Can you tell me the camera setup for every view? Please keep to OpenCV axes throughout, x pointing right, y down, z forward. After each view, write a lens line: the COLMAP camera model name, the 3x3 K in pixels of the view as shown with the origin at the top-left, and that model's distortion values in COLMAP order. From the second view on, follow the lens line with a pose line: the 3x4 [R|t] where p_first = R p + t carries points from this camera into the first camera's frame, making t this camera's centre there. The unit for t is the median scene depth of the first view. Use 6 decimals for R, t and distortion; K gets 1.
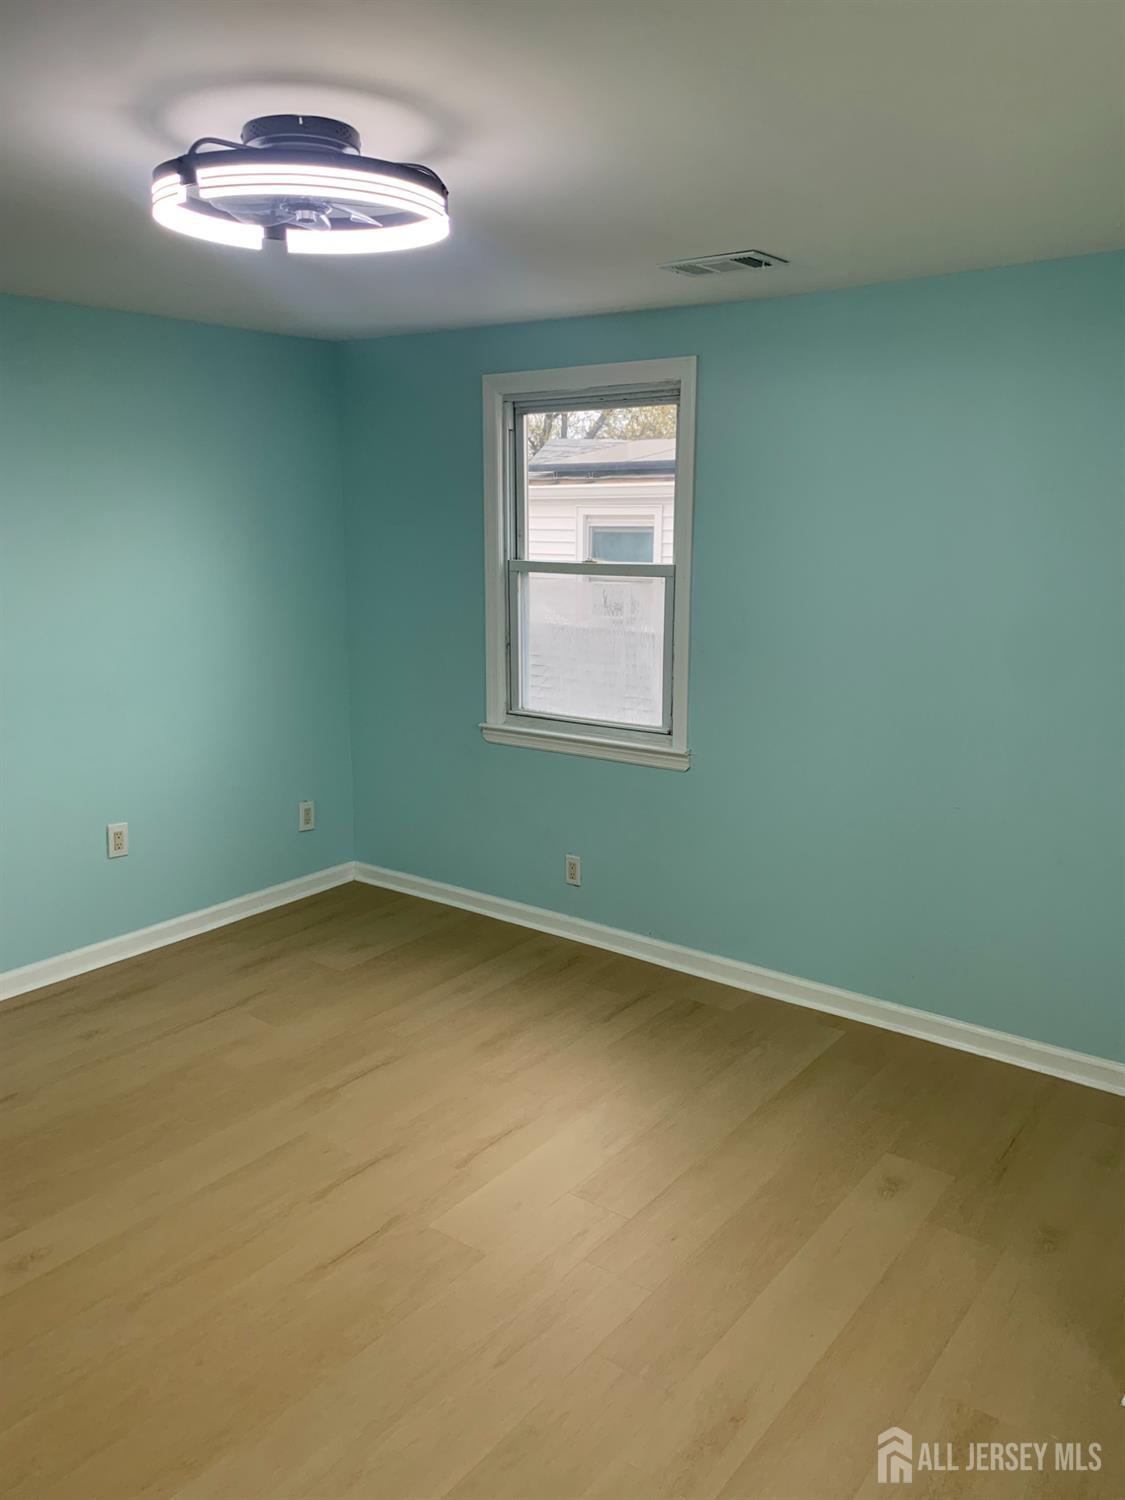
lens RADIAL K [[1136.3, 0, 562.5], [0, 1136.3, 750.0], [0, 0, 1]] dist [0.184896, -0.306909]
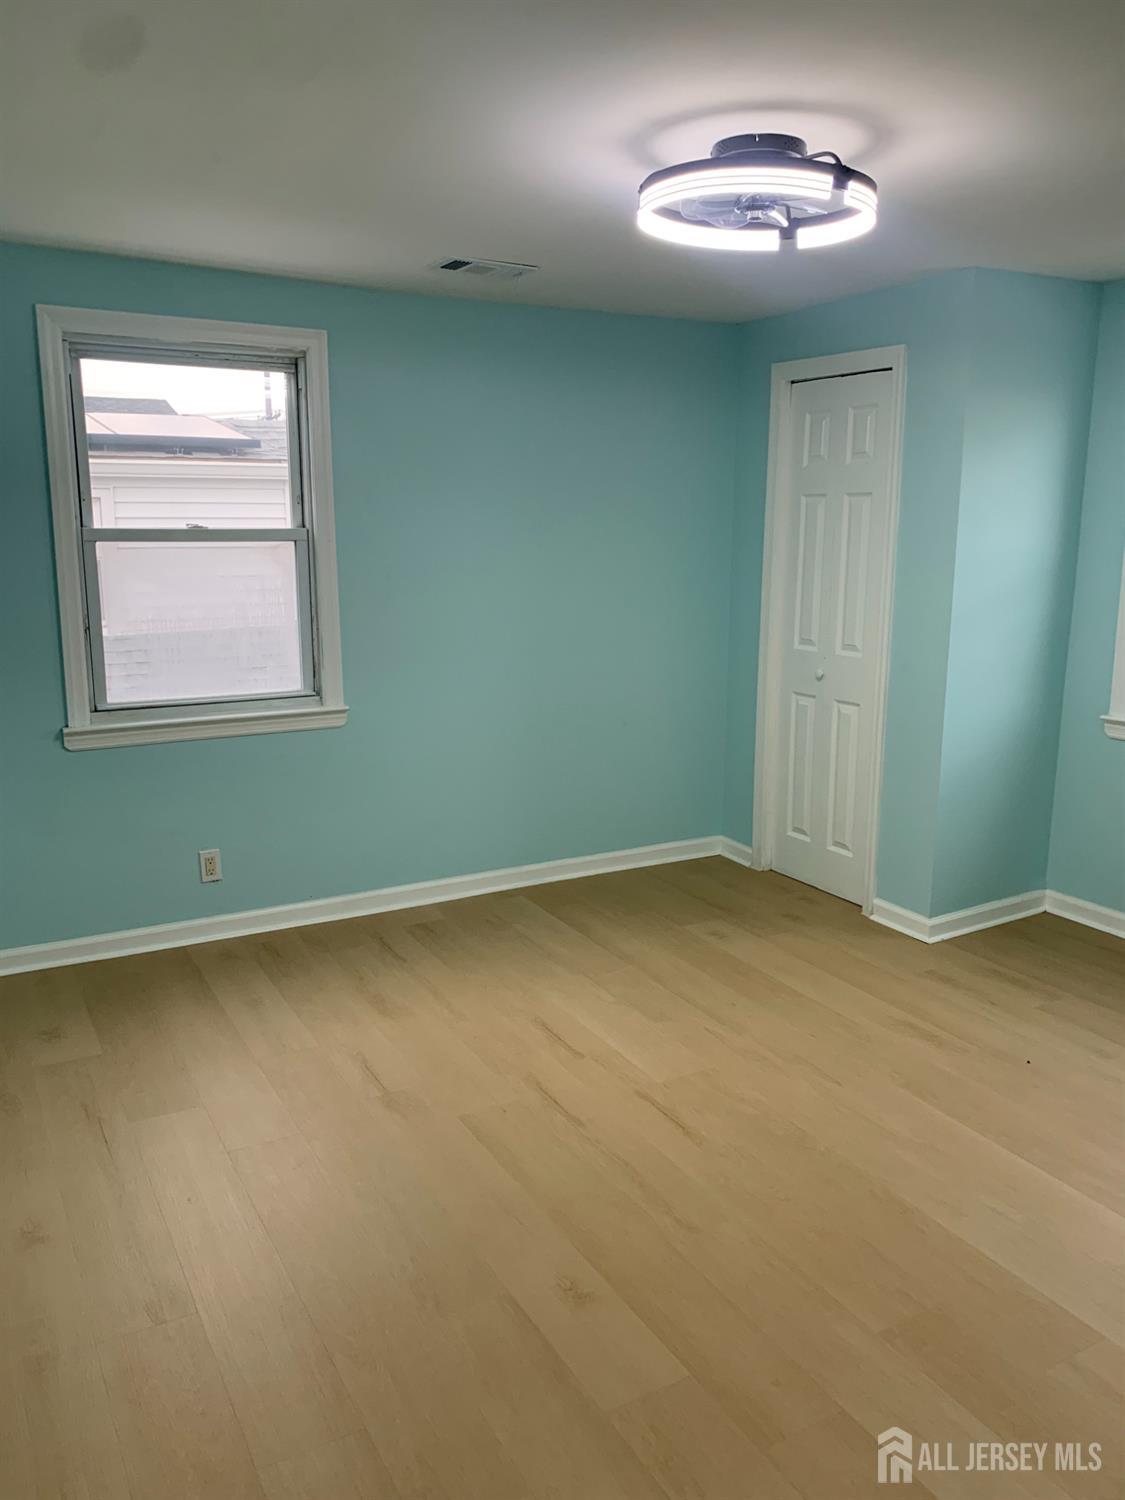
lens RADIAL K [[1144.6, 0, 562.5], [0, 1144.6, 750.0], [0, 0, 1]] dist [0.015646, -0.012066]
pose [[0.394108, -0.181307, 0.901003, -0.762827], [0.179502, 0.976653, 0.118014, -0.047461], [-0.901365, 0.115222, 0.417451, 0.383700]]
